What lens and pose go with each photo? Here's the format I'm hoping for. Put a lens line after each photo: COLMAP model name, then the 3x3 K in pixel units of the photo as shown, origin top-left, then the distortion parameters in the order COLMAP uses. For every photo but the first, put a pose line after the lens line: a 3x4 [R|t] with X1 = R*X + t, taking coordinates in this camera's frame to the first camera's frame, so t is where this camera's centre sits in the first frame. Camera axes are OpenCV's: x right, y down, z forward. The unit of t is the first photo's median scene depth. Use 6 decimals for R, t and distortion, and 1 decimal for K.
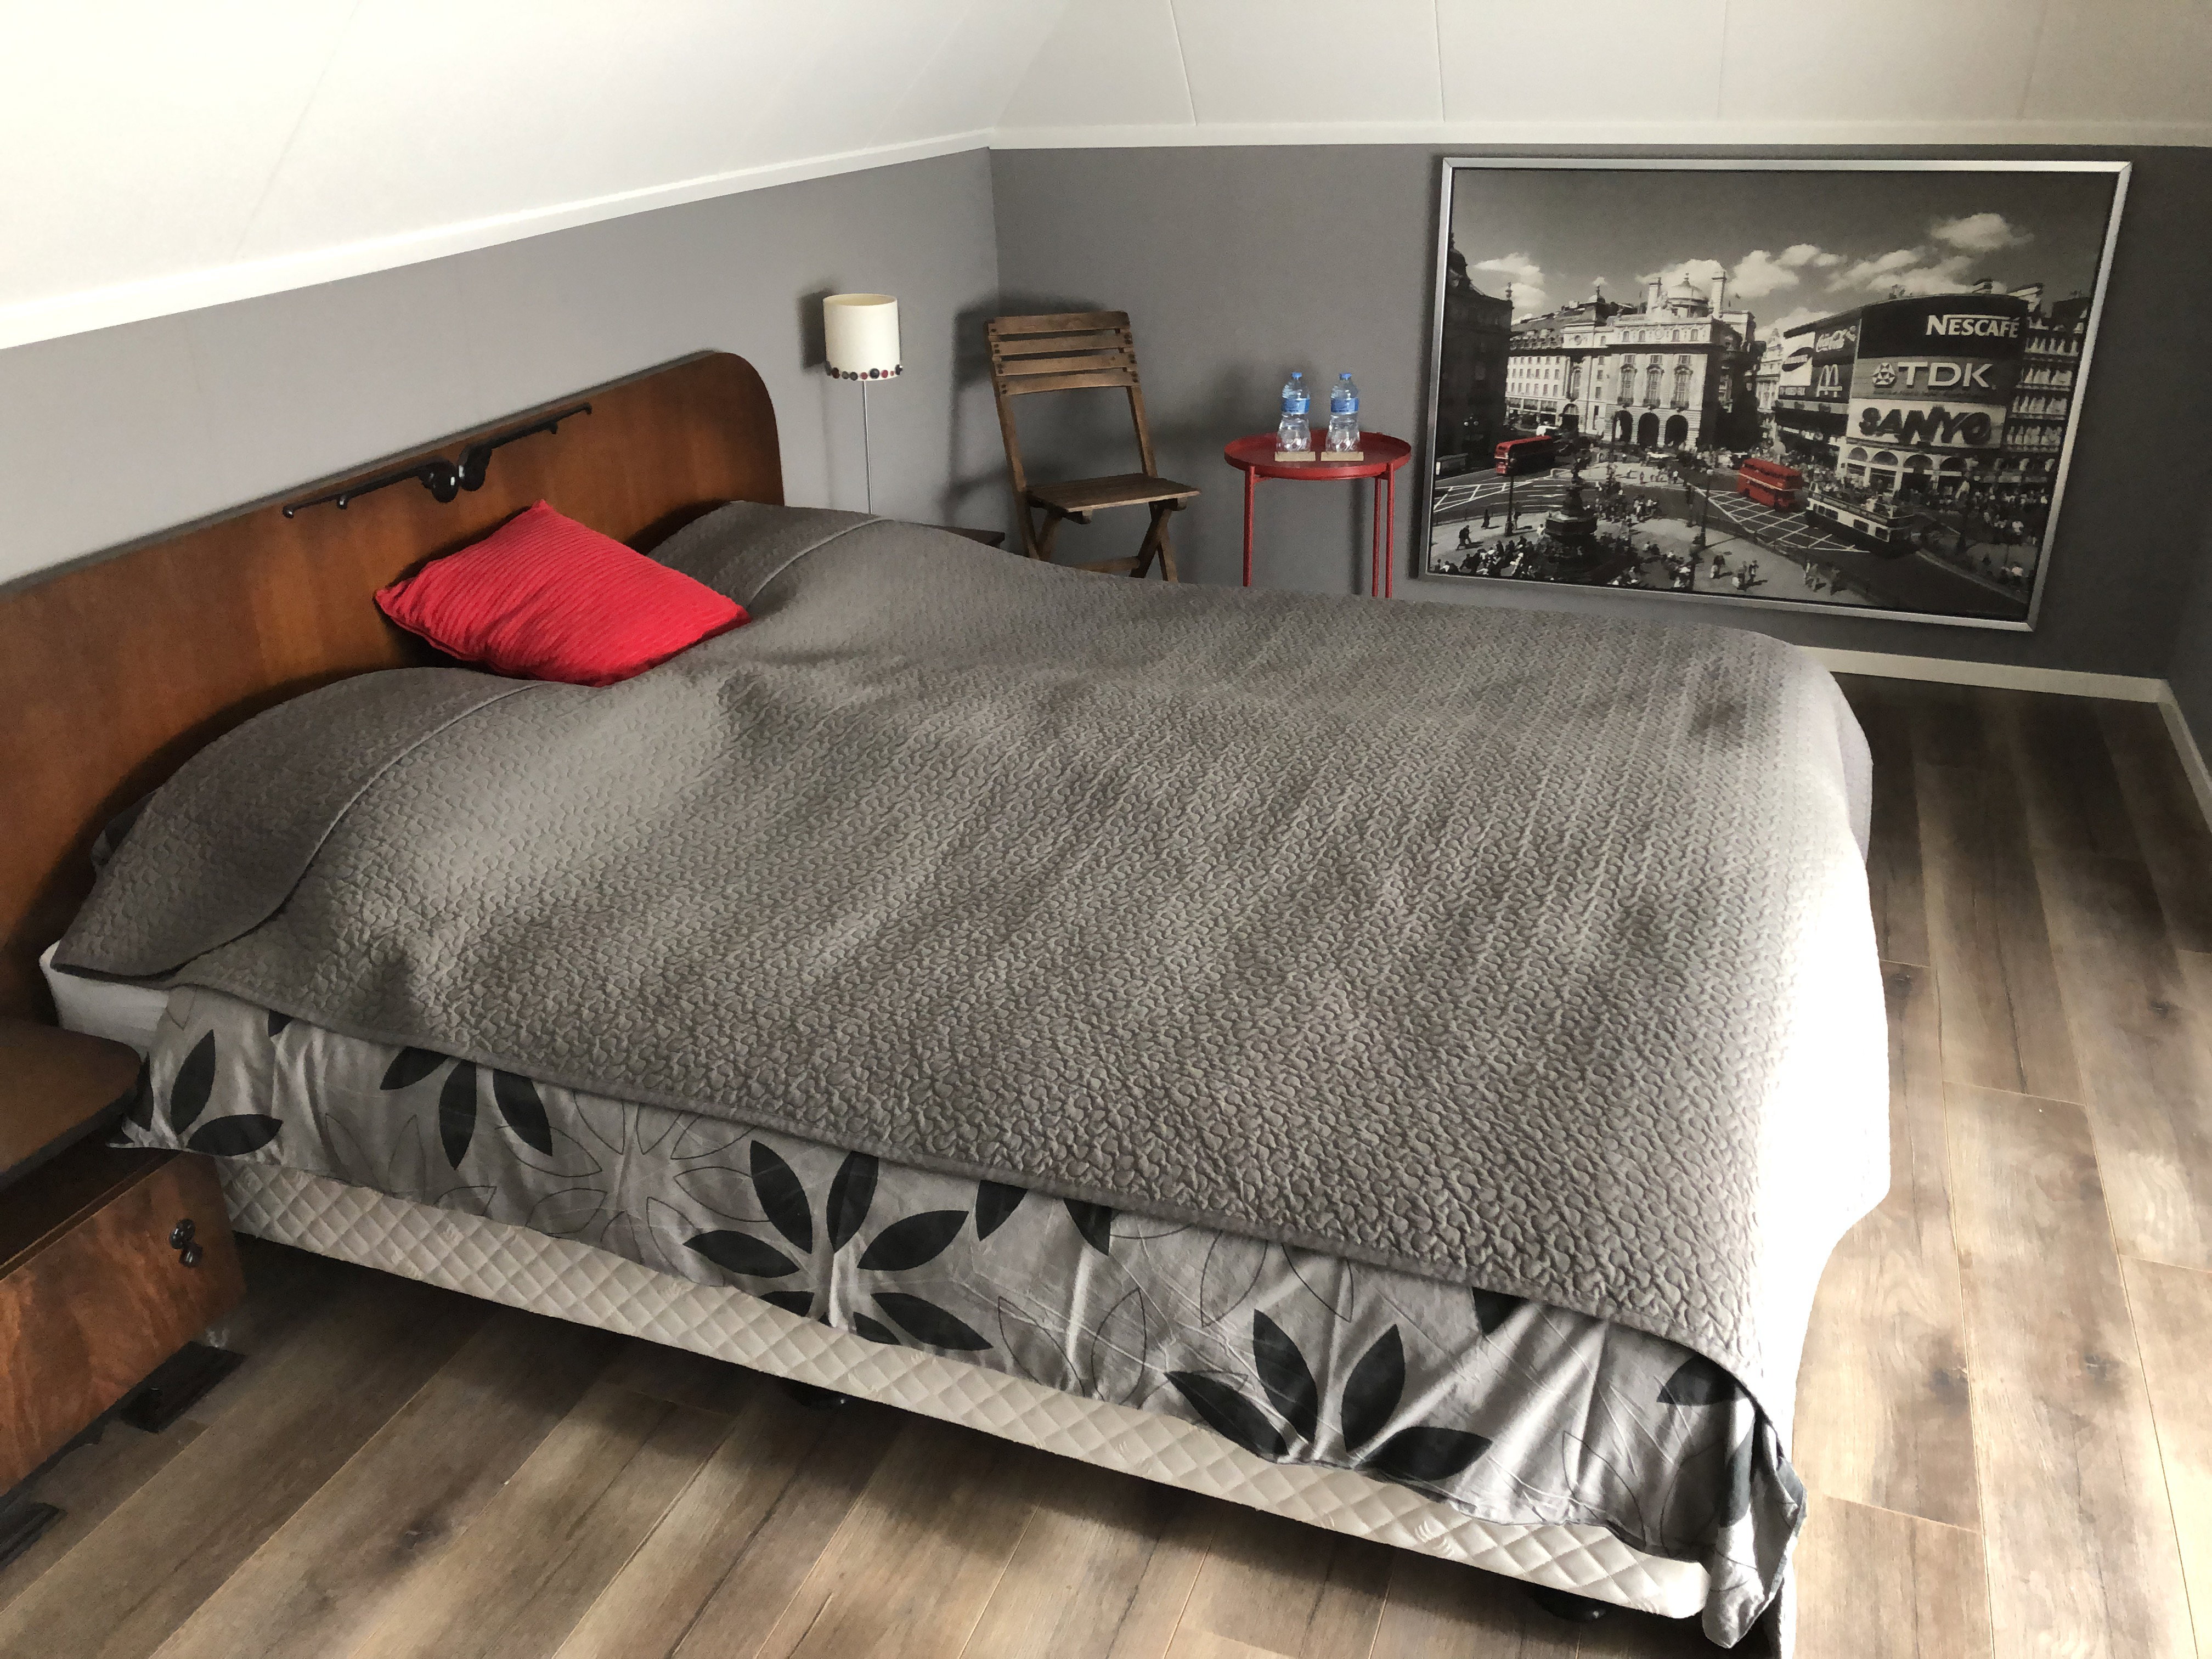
lens RADIAL K [[1804.0, 0, 1106.0], [0, 1804.0, 829.5], [0, 0, 1]] dist [0.047240, -0.010824]
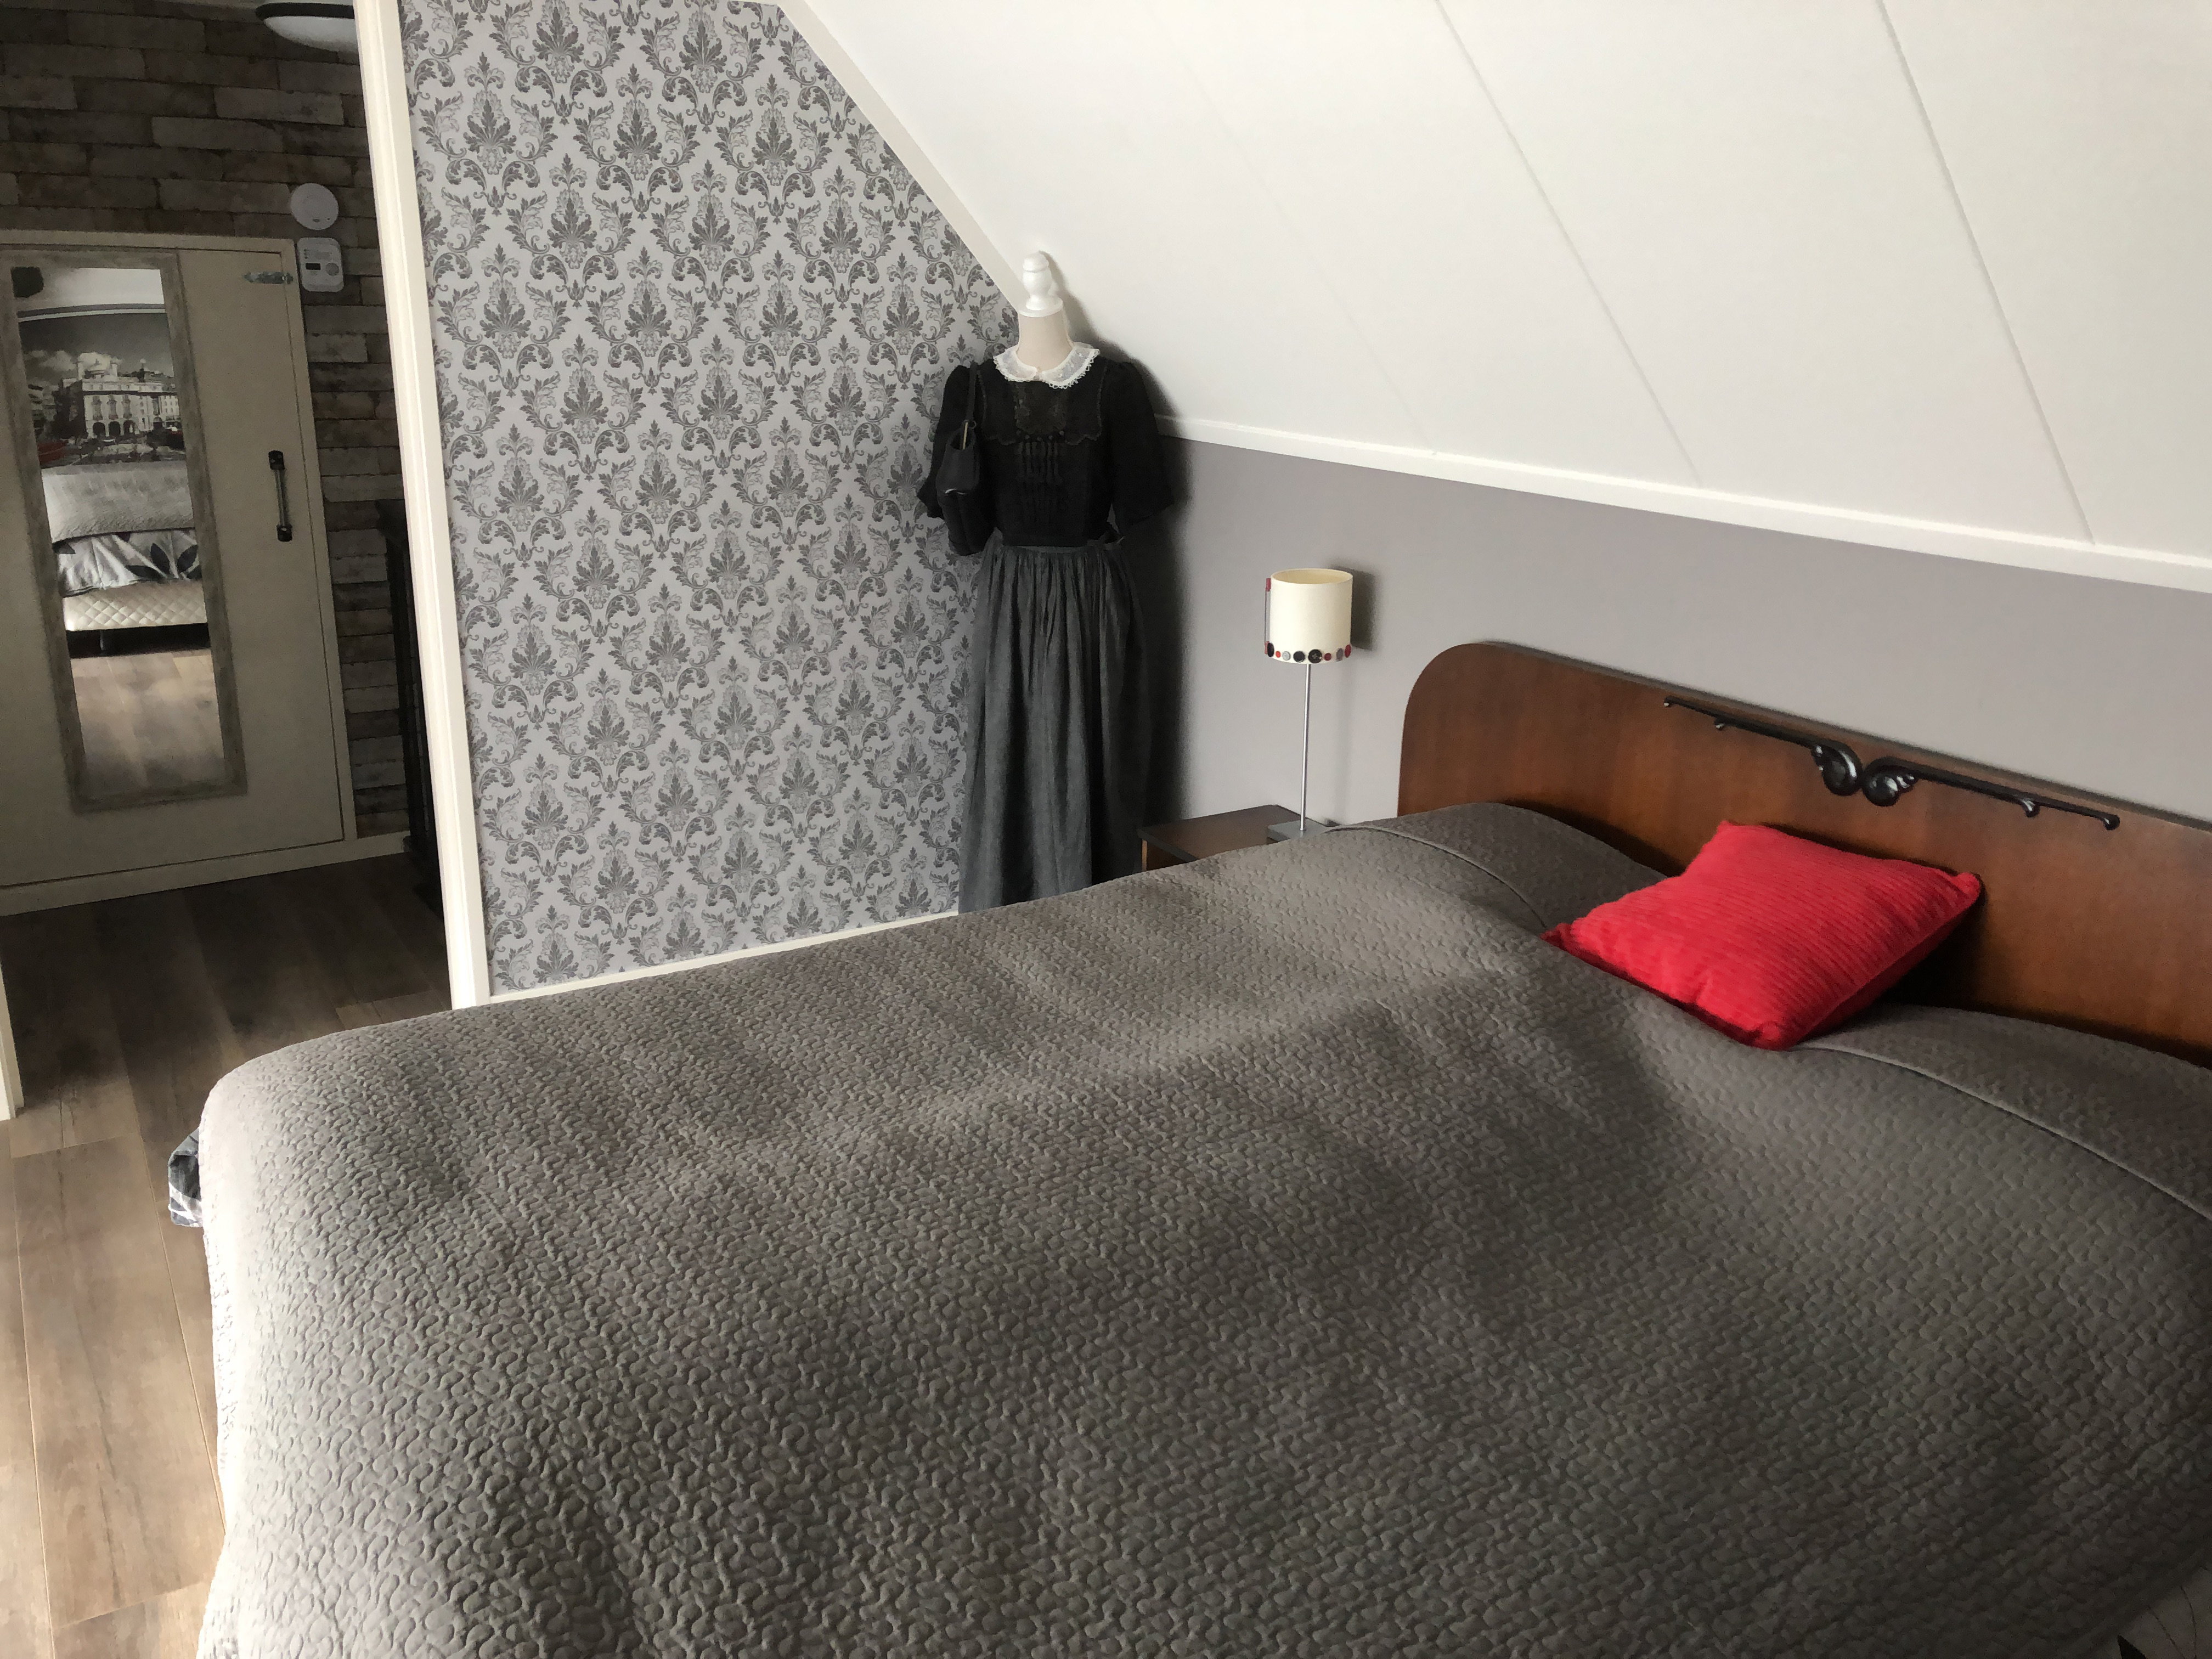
lens RADIAL K [[1804.0, 0, 1106.0], [0, 1804.0, 829.5], [0, 0, 1]] dist [0.047240, -0.010824]
pose [[-0.618873, 0.249199, -0.744914, 0.590954], [-0.341846, 0.768377, 0.541053, -0.578209], [0.707204, 0.589489, -0.390339, 1.199196]]
